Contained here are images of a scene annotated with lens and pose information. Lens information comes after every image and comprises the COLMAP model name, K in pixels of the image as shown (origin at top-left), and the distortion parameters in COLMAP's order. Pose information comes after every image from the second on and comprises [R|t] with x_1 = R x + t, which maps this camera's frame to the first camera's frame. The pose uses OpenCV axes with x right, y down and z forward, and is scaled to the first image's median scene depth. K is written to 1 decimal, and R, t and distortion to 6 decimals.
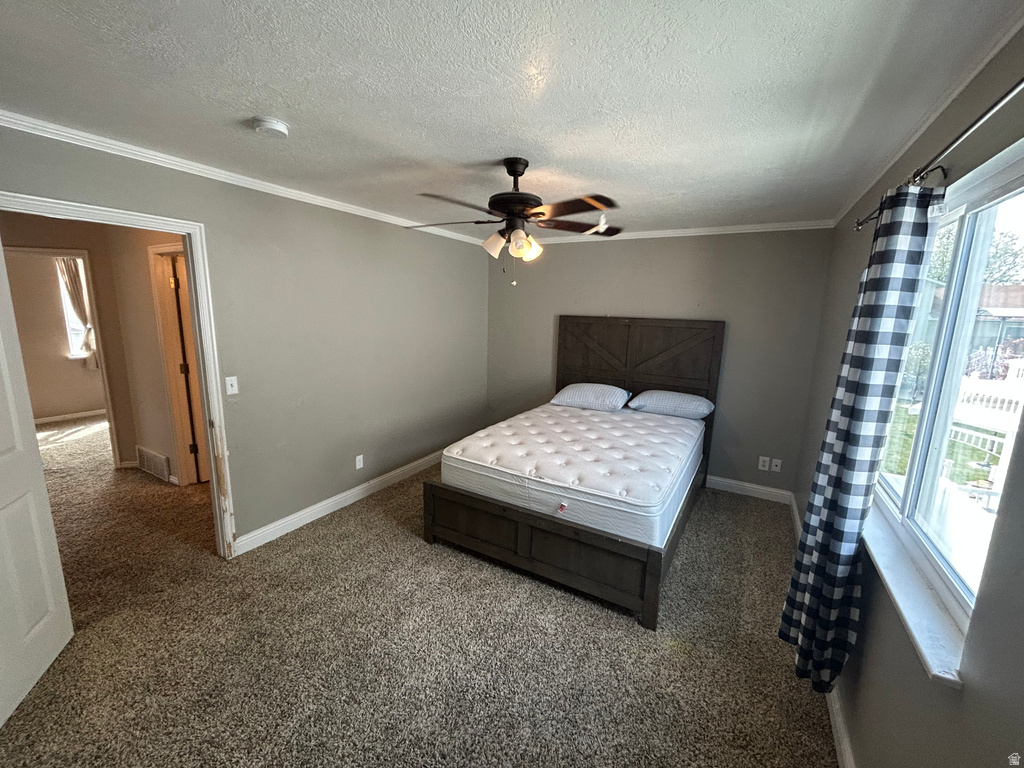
lens RADIAL K [[416.1, 0, 512.0], [0, 416.1, 384.0], [0, 0, 1]] dist [-0.002010, -0.000240]
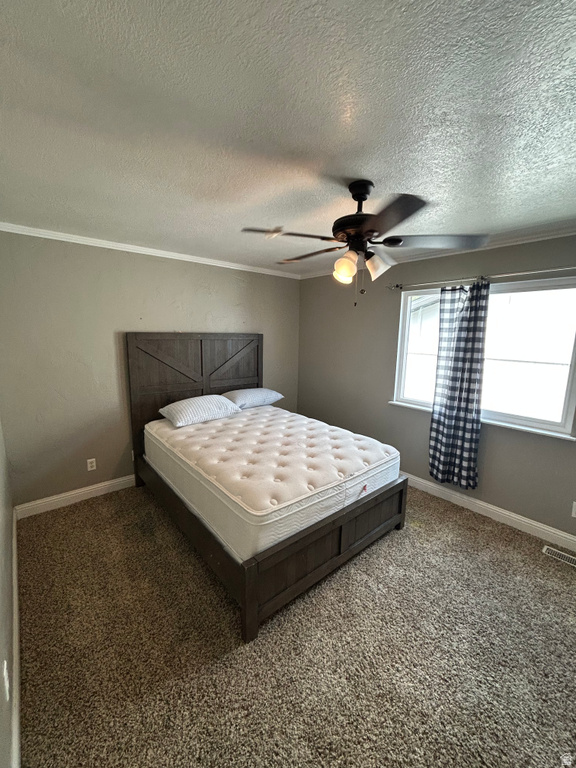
lens RADIAL K [[312.1, 0, 284.2], [0, 312.1, 382.0], [0, 0, 1]] dist [-0.002010, -0.000240]
pose [[0.335139, -0.174153, 0.925933, -0.690552], [0.159301, 0.979093, 0.126493, -0.153984], [-0.928604, 0.105109, 0.355875, 0.768759]]
